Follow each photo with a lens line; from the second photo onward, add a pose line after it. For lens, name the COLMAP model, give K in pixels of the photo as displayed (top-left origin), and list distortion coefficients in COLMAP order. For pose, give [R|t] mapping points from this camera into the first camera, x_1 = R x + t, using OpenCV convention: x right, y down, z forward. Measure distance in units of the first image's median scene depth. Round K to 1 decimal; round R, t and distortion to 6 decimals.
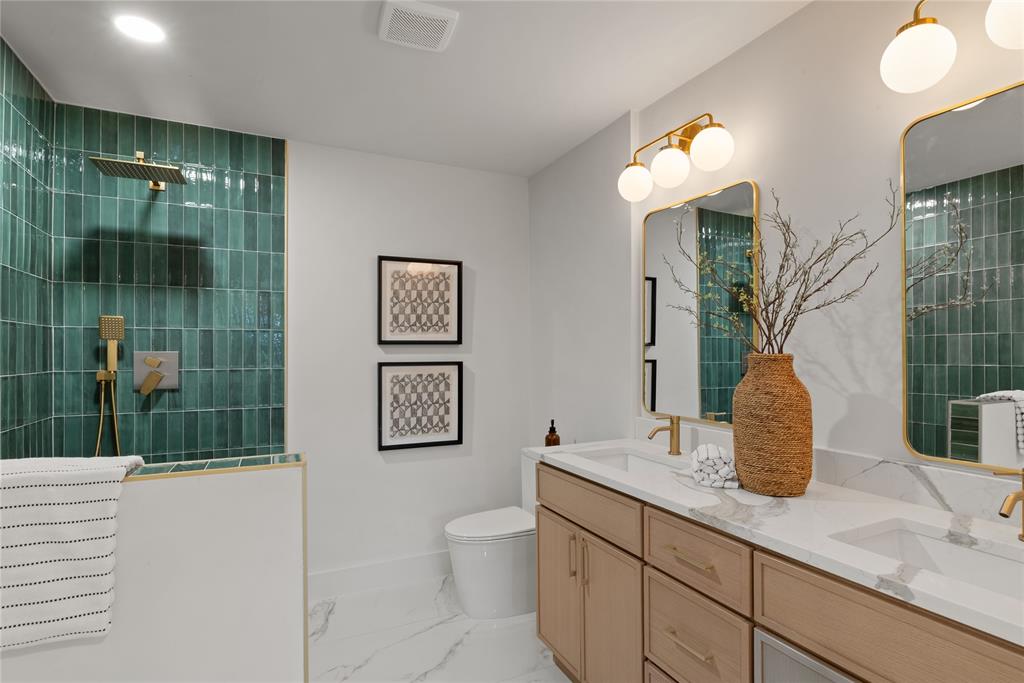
lens RADIAL K [[523.7, 0, 510.9], [0, 523.7, 353.7], [0, 0, 1]] dist [0.000881, 0.000295]
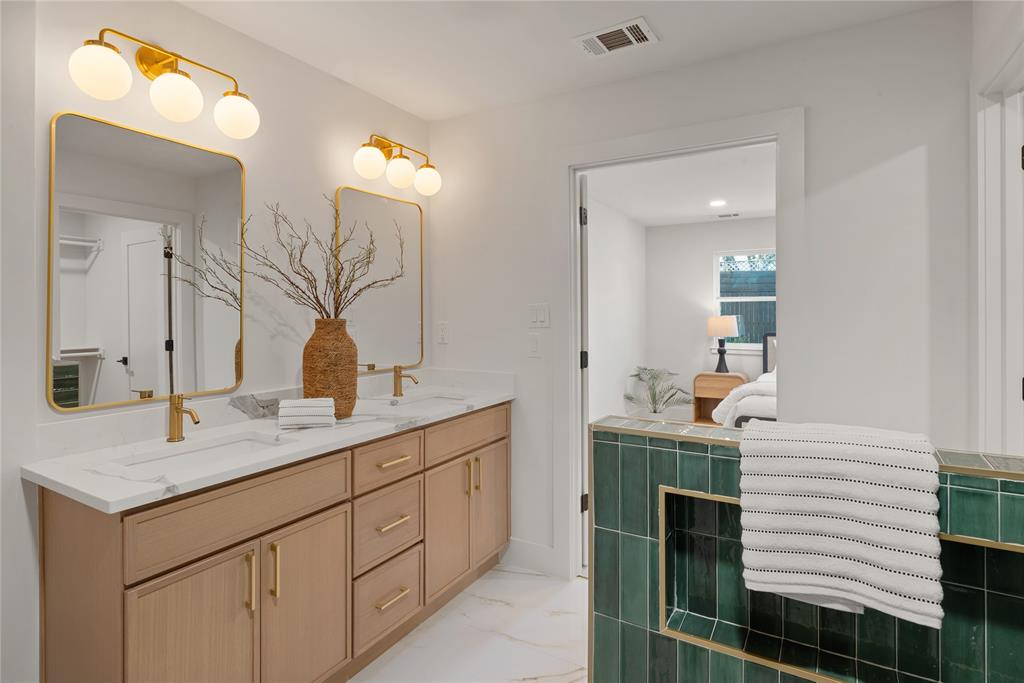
lens RADIAL K [[515.3, 0, 510.3], [0, 515.3, 315.1], [0, 0, 1]] dist [-0.000032, 0.000015]
pose [[-0.564212, 0.005237, 0.825613, -0.842272], [0.002268, 0.999986, -0.004793, -0.001076], [-0.825627, -0.000831, -0.564216, 1.294443]]
